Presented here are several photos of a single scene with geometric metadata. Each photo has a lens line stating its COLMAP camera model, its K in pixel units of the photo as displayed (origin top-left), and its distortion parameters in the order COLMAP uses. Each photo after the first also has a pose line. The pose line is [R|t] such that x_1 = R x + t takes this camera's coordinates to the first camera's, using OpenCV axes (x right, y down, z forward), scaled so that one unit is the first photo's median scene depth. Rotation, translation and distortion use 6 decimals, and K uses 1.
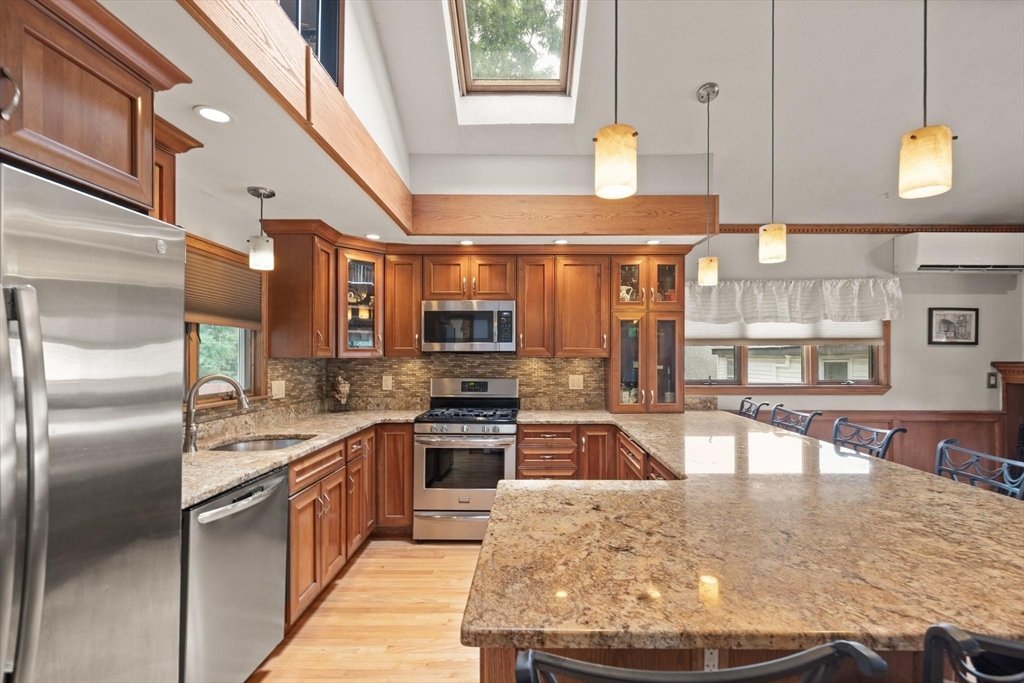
lens RADIAL K [[473.2, 0, 532.2], [0, 473.2, 347.9], [0, 0, 1]] dist [0.011470, -0.004066]
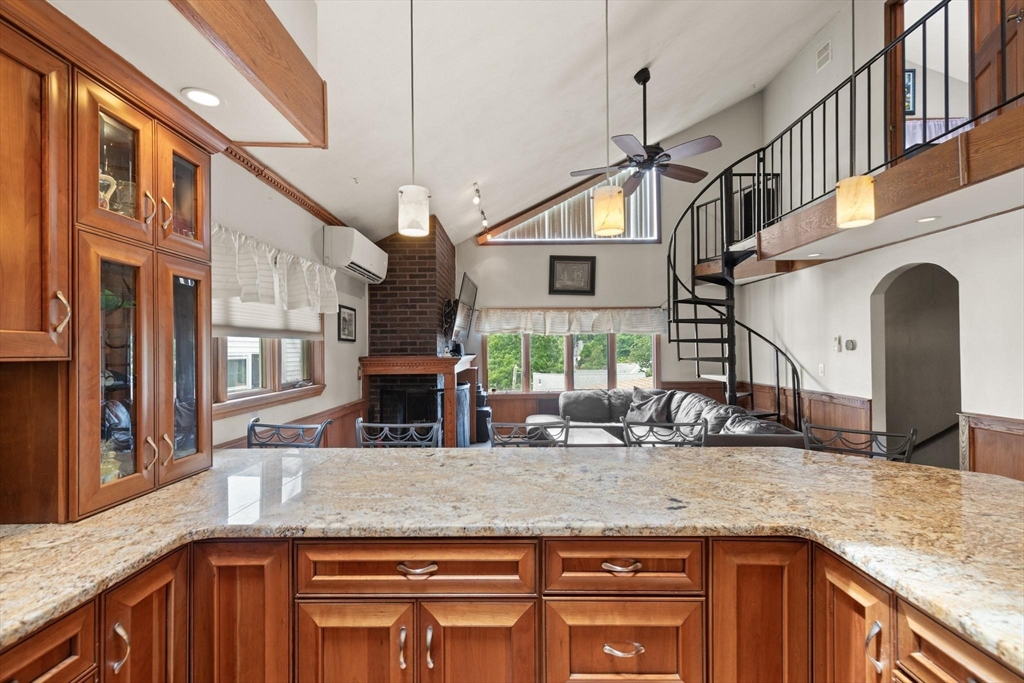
lens RADIAL K [[473.2, 0, 515.1], [0, 473.2, 345.2], [0, 0, 1]] dist [0.011470, -0.004066]
pose [[0.019430, 0.010102, 0.999760, -0.175154], [-0.003954, 0.999942, -0.010027, 0.011583], [-0.999803, -0.003759, 0.019469, 0.675097]]
